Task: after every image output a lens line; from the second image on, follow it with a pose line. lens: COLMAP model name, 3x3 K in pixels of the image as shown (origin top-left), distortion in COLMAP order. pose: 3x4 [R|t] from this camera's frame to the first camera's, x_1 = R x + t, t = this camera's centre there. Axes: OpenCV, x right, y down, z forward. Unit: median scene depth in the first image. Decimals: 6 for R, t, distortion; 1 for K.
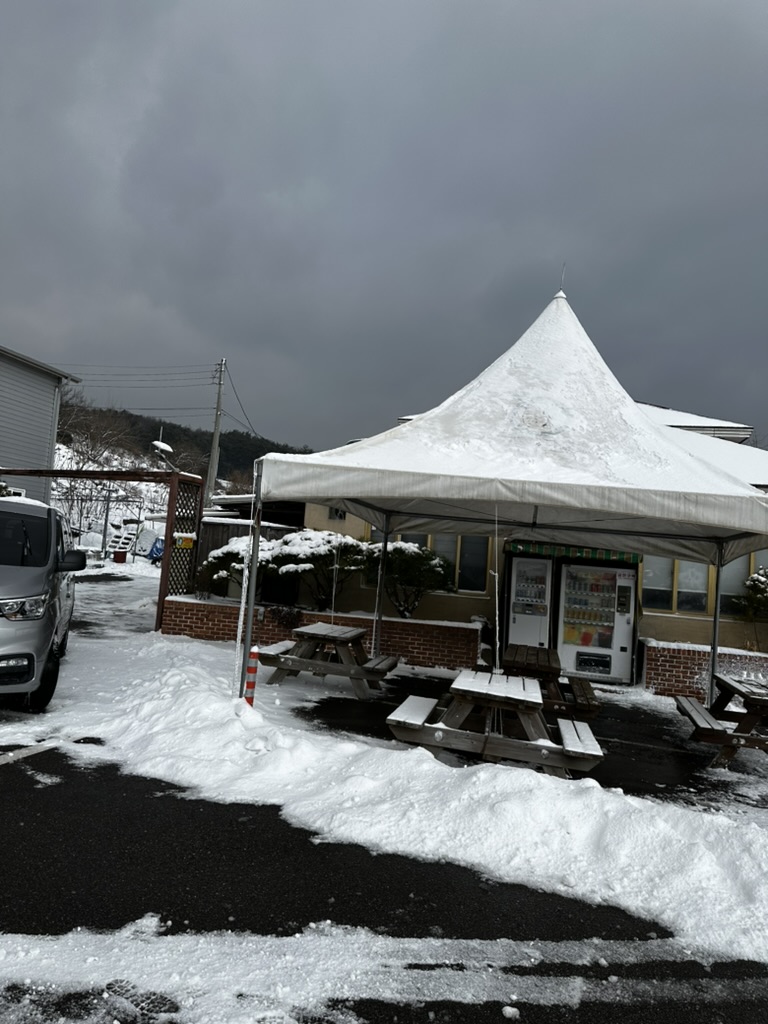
lens RADIAL K [[719.9, 0, 383.6], [0, 719.9, 511.8], [0, 0, 1]] dist [0.006010, 0.005014]
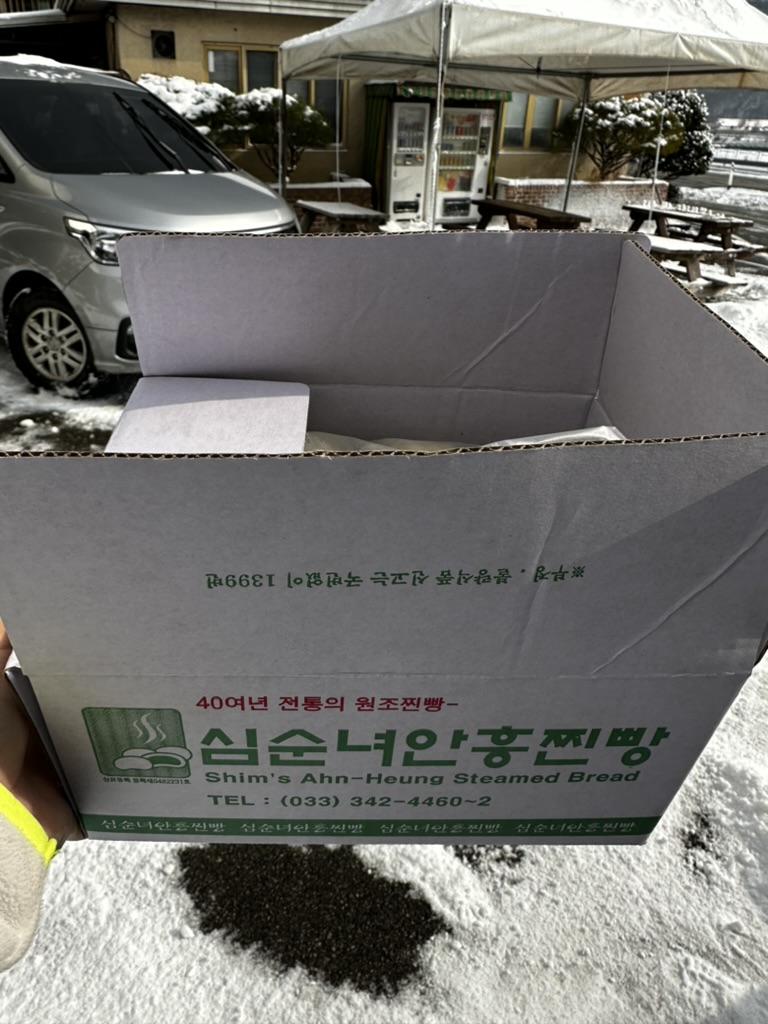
lens RADIAL K [[719.9, 0, 374.6], [0, 719.9, 505.8], [0, 0, 1]] dist [0.006010, 0.005014]
pose [[0.784438, -0.349152, 0.512591, -0.544399], [-0.005379, 0.822622, 0.568563, -0.042930], [-0.620183, -0.448760, 0.643418, 0.159946]]
